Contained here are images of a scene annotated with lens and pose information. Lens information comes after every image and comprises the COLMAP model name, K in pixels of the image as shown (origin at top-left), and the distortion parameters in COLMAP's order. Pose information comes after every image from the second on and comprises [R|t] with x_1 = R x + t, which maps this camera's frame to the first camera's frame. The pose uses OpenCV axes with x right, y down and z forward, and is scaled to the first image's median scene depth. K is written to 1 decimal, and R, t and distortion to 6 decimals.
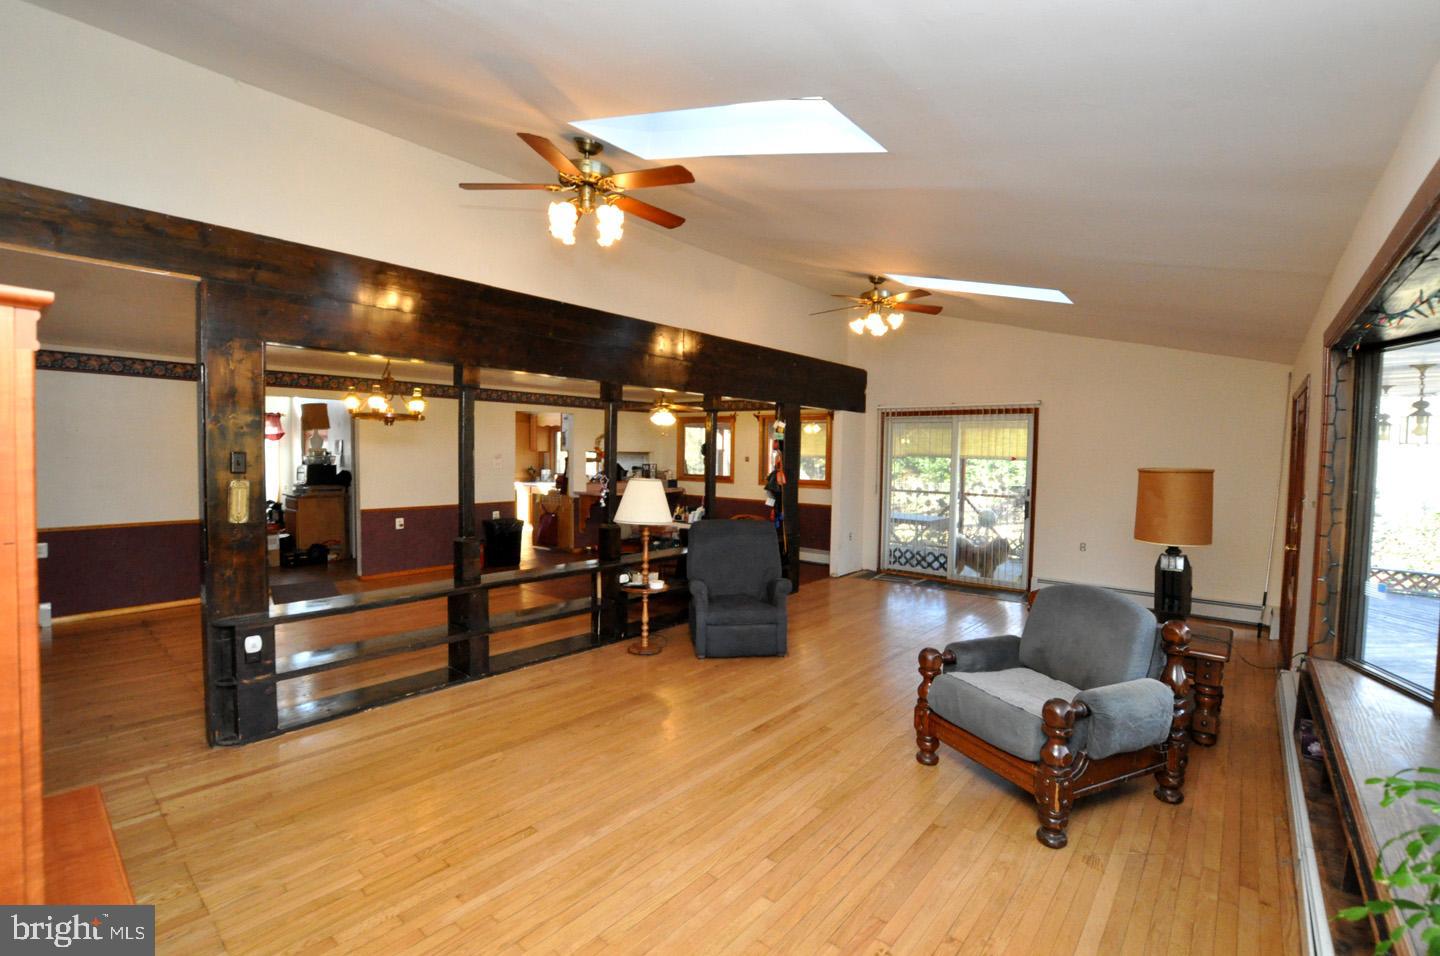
lens RADIAL K [[630.6, 0, 725.7], [0, 630.6, 477.1], [0, 0, 1]] dist [-0.022029, 0.001231]
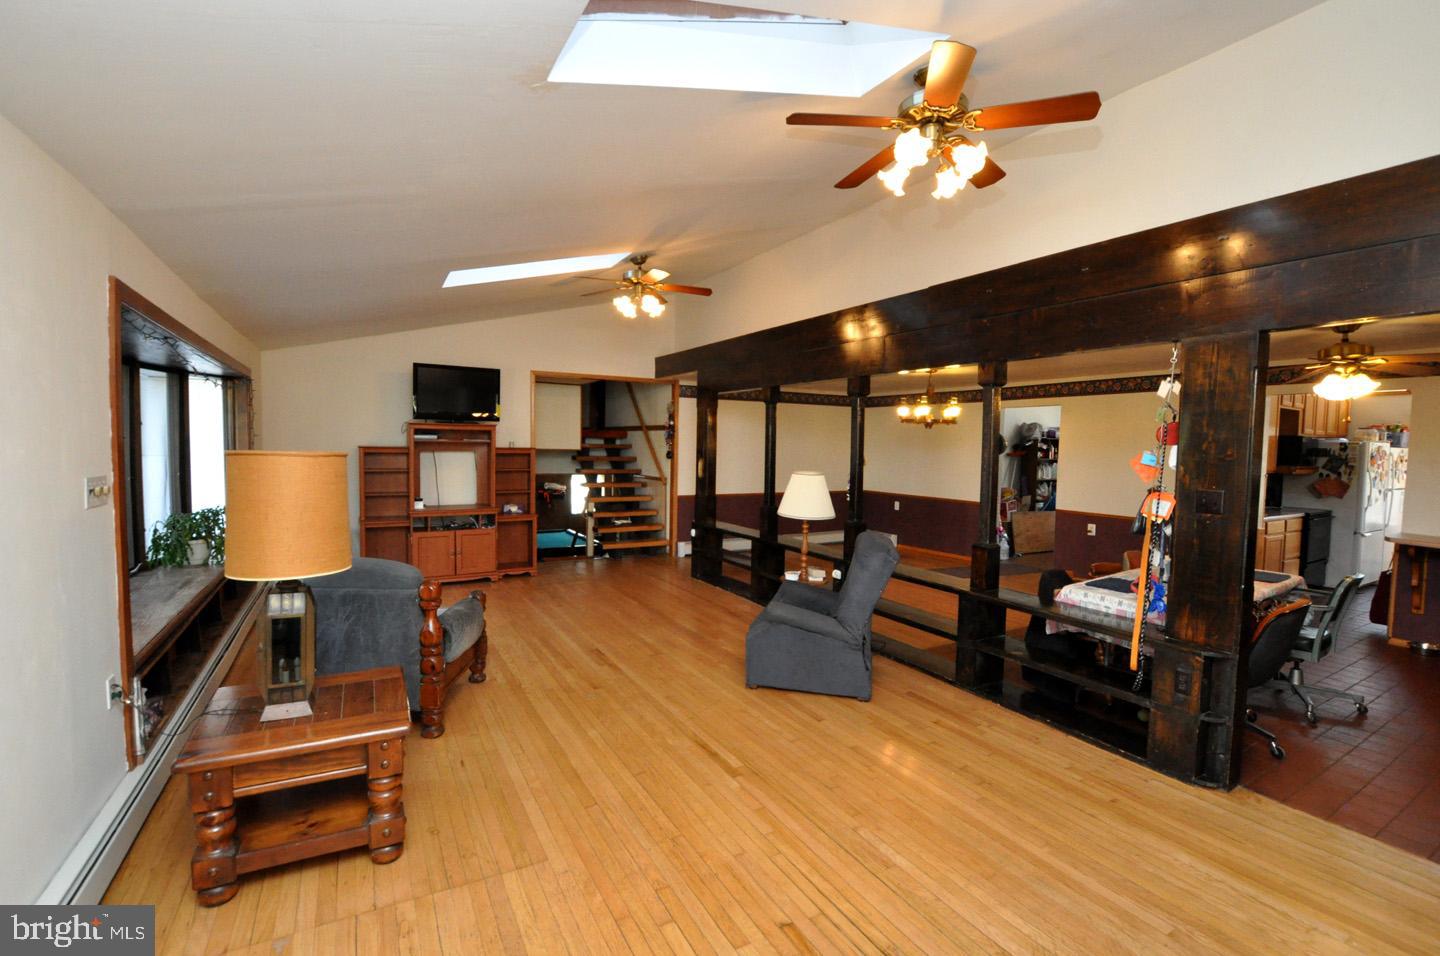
lens RADIAL K [[630.6, 0, 724.6], [0, 630.6, 474.7], [0, 0, 1]] dist [-0.022029, 0.001231]
pose [[-0.325146, 0.034006, -0.945052, 0.782560], [-0.063971, 0.996273, 0.057859, -0.041389], [0.943498, 0.079268, -0.321759, 1.070876]]
